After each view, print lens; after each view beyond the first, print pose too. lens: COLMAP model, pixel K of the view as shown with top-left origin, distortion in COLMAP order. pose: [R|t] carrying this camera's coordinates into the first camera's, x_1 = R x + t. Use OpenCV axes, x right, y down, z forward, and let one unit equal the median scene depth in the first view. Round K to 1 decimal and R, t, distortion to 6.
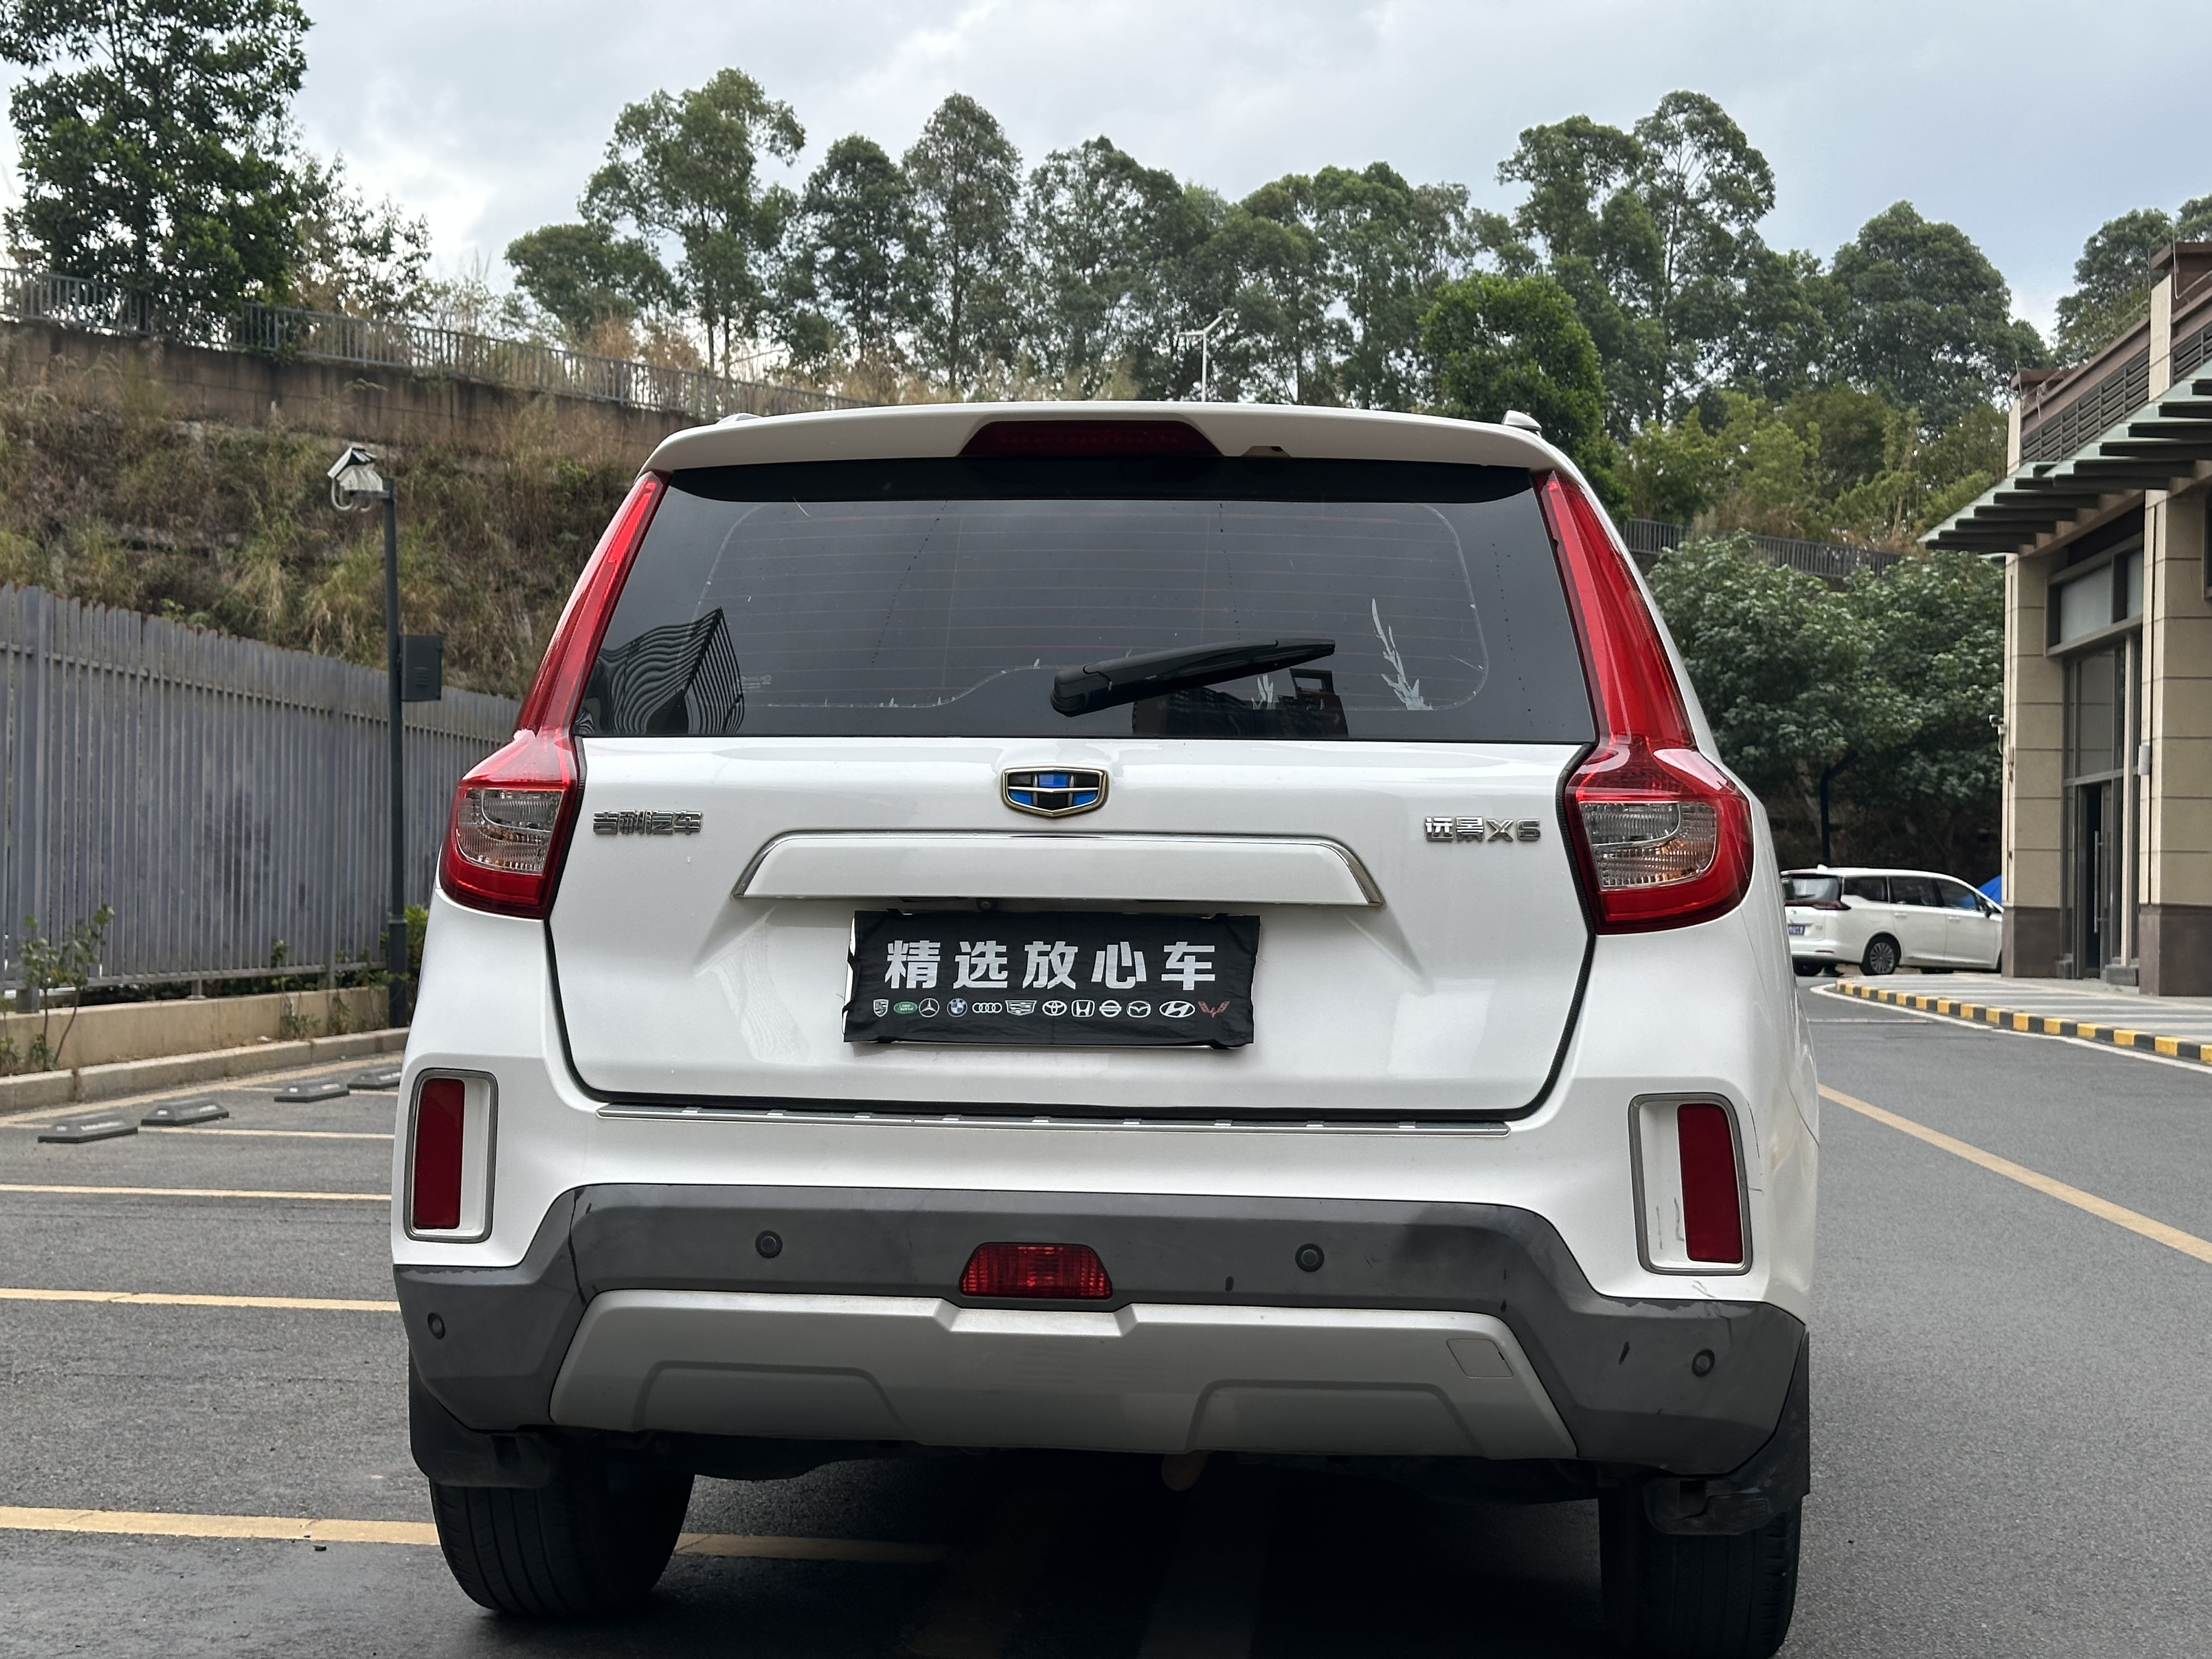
lens RADIAL K [[3099.1, 0, 1106.0], [0, 3099.1, 829.5], [0, 0, 1]] dist [0.180815, -0.295392]
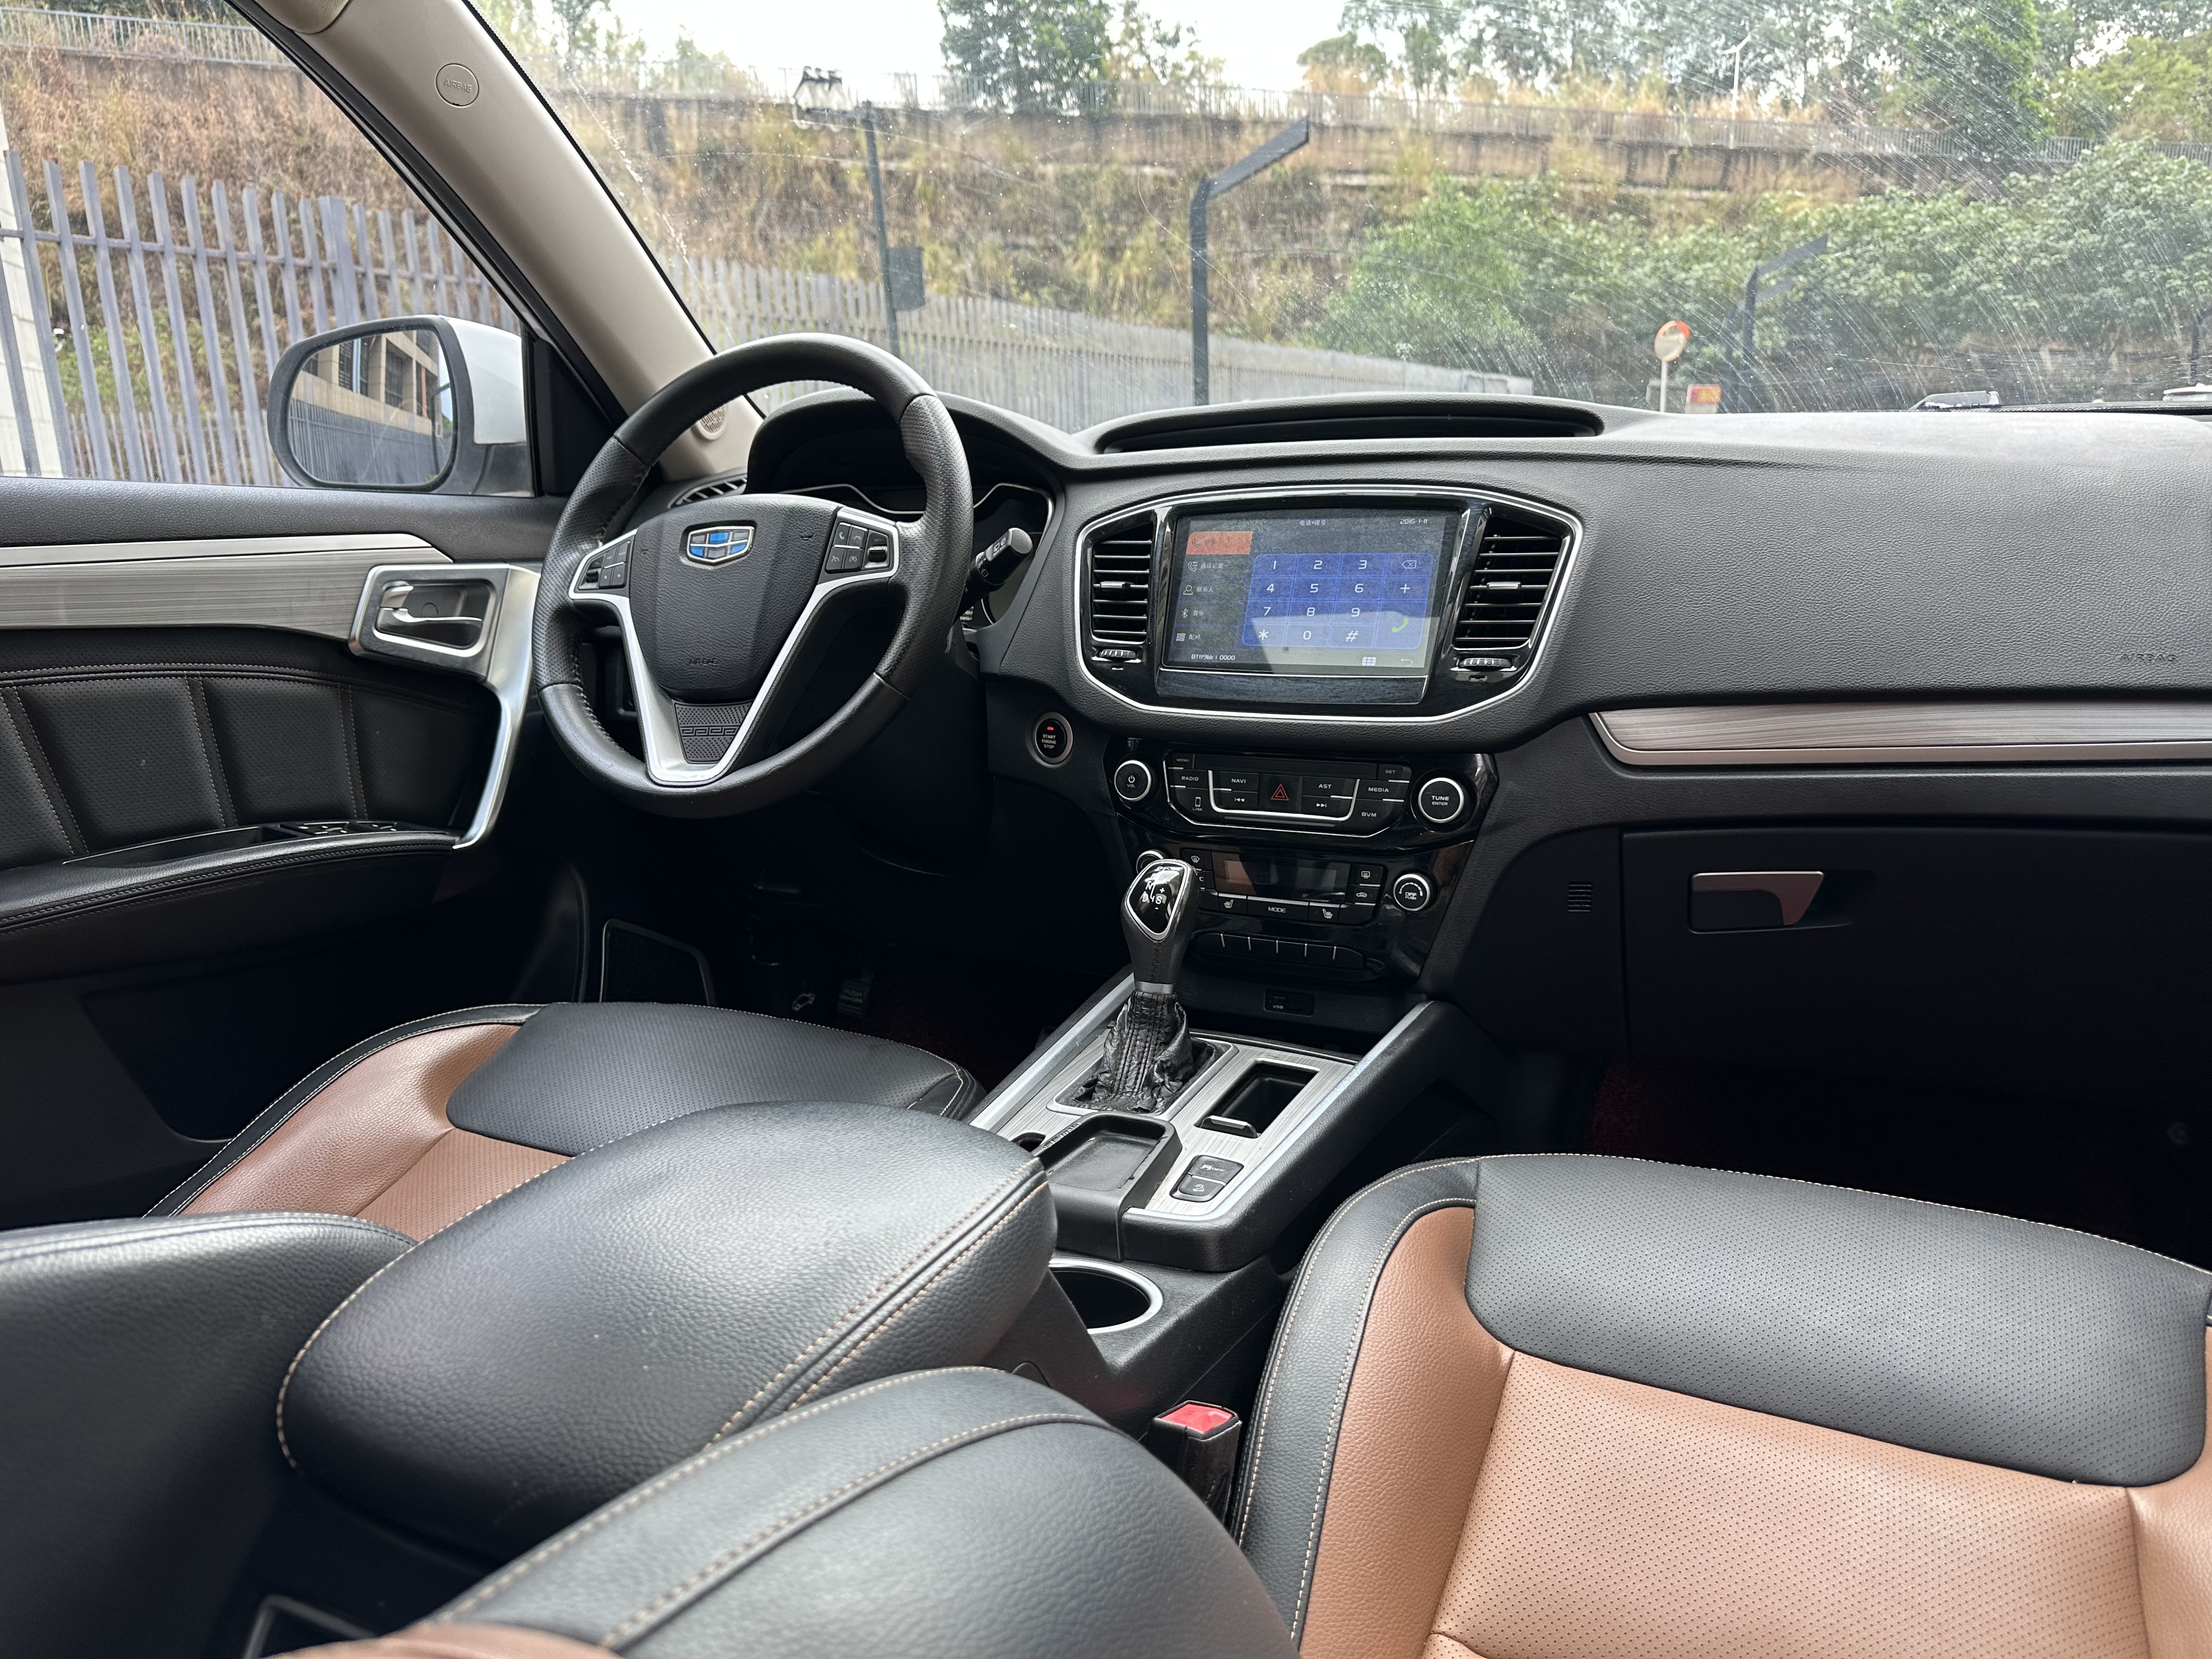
lens RADIAL K [[1568.6, 0, 1098.5], [0, 1568.6, 827.4], [0, 0, 1]] dist [0.033694, -0.043120]
pose [[0.941194, 0.031400, -0.336404, 0.024272], [0.056175, 0.967271, 0.247451, 0.001825], [0.333164, -0.251797, 0.908625, 0.255277]]
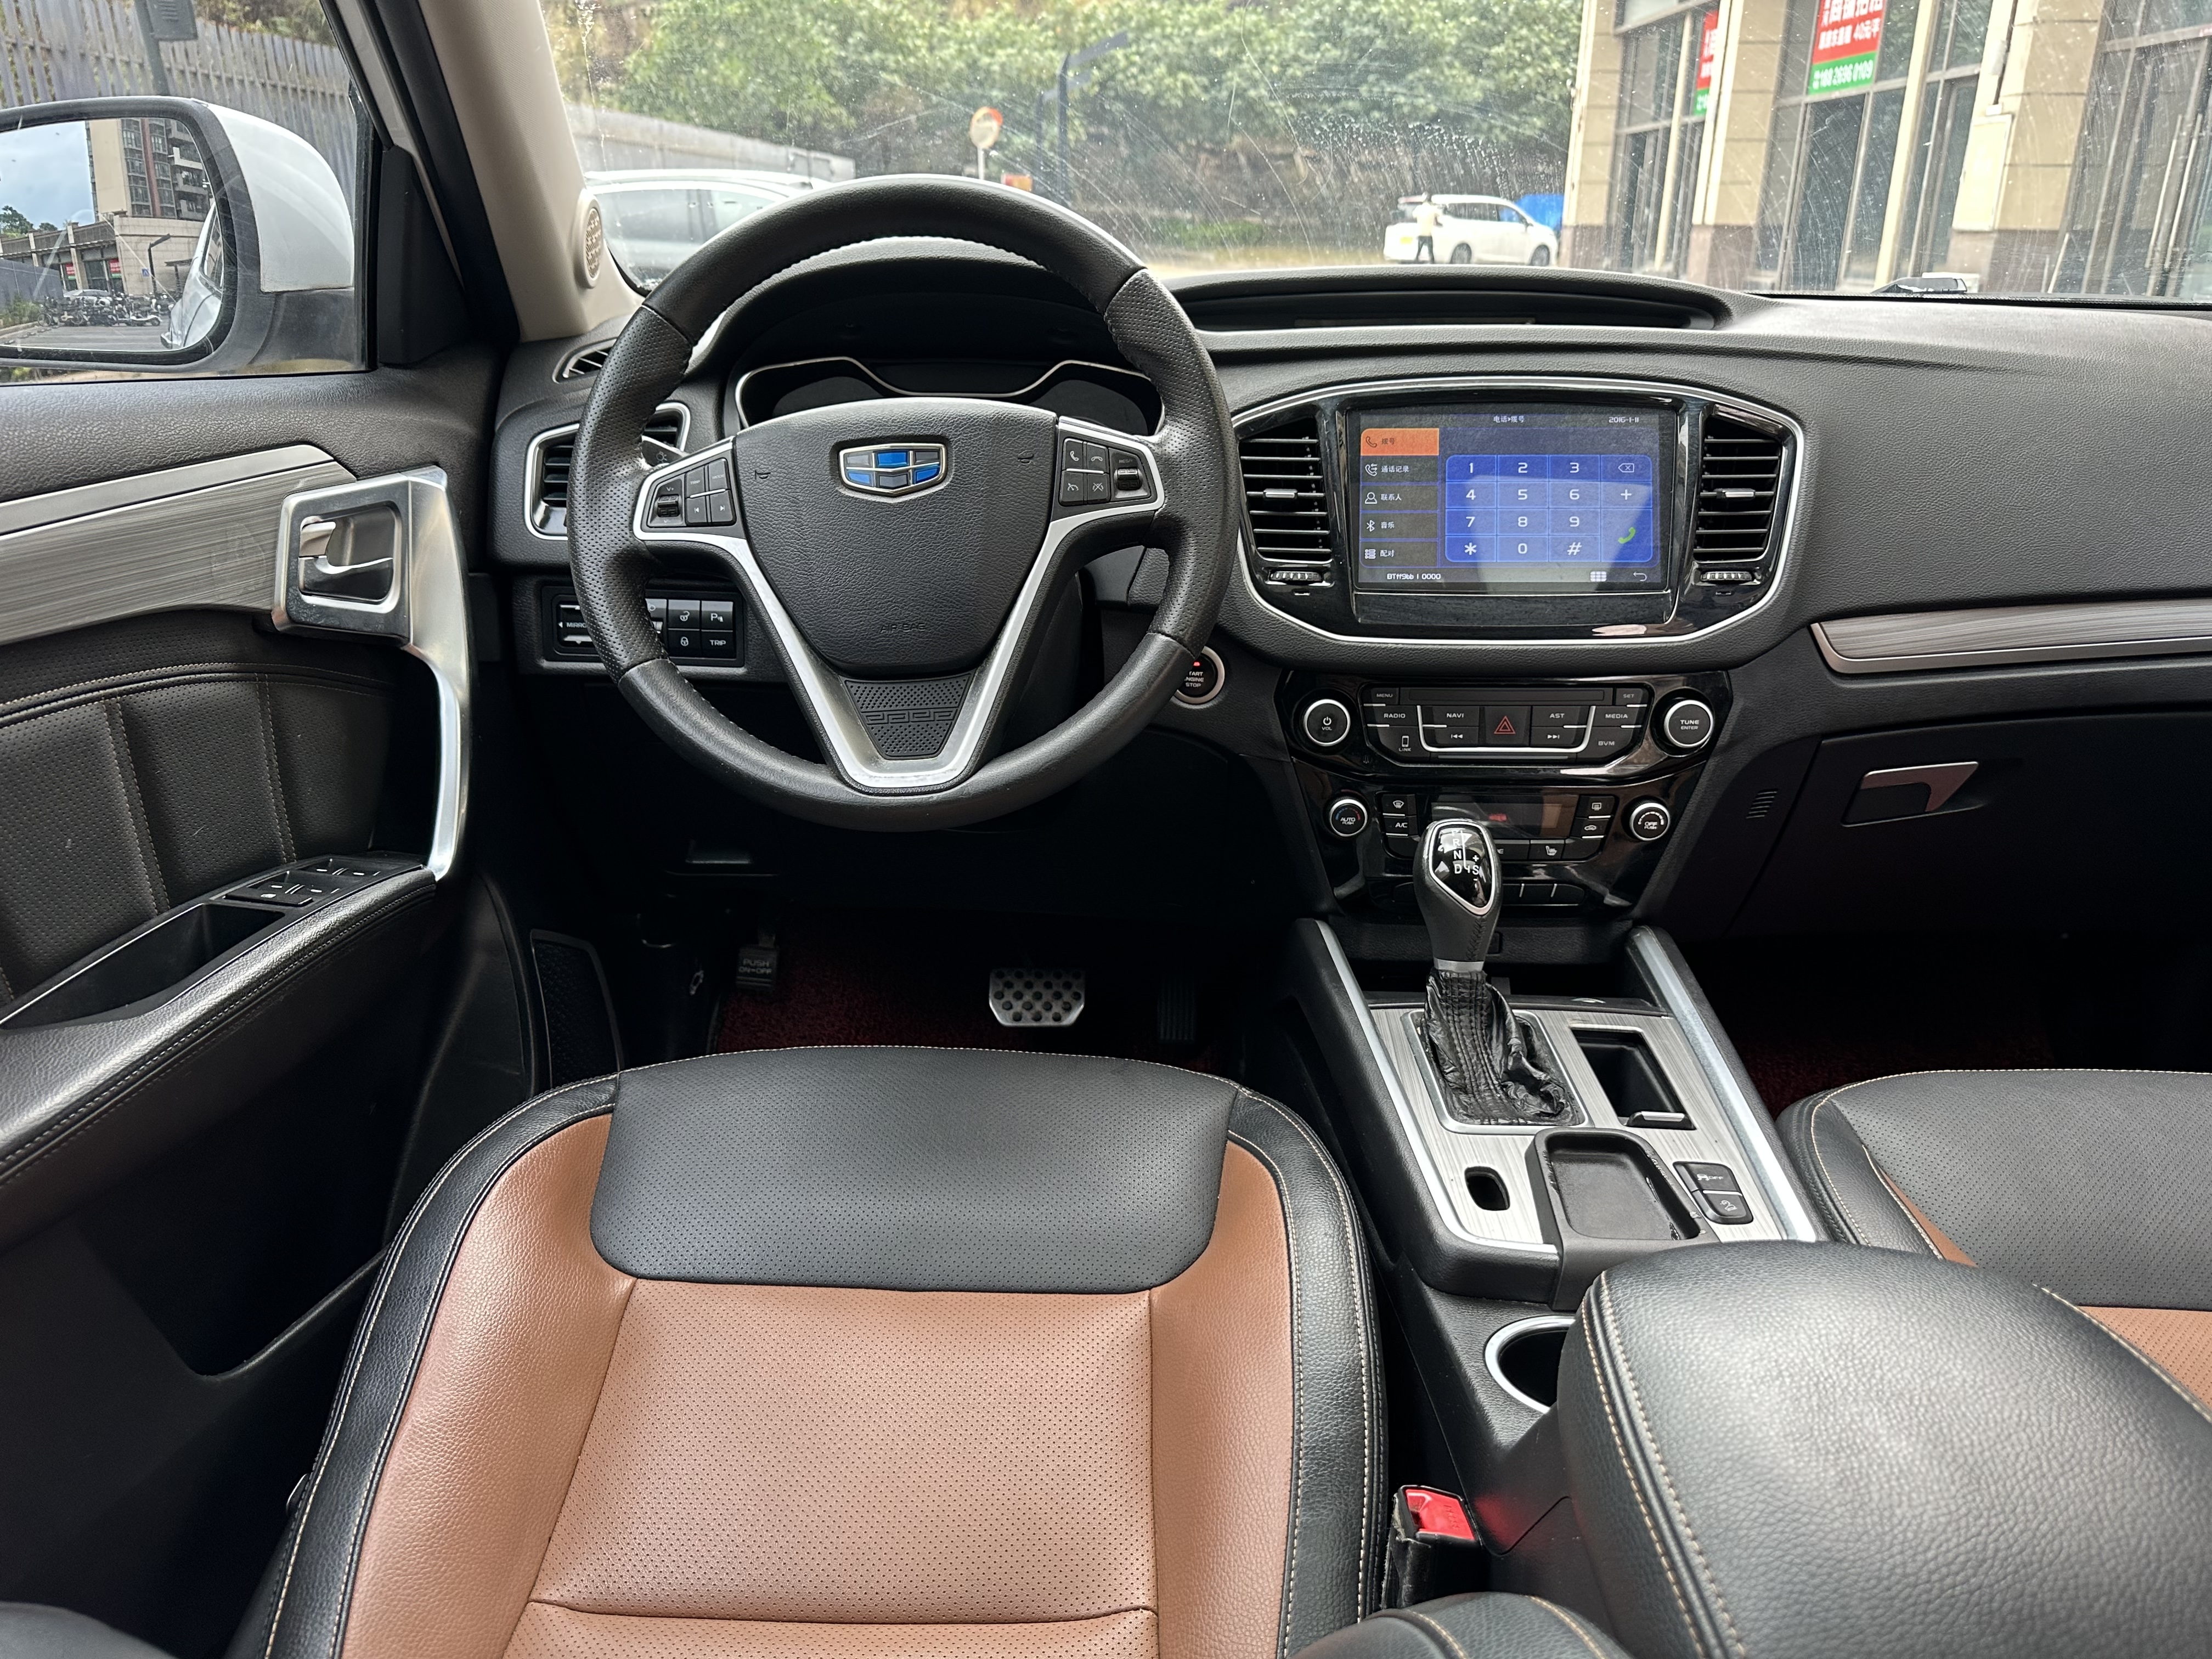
lens RADIAL K [[1568.6, 0, 1098.5], [0, 1568.6, 827.4], [0, 0, 1]] dist [0.033694, -0.043120]
pose [[0.996869, -0.043925, 0.065742, 0.005832], [0.015489, 0.923864, 0.382407, -0.000559], [-0.077534, -0.380191, 0.921652, 0.258756]]
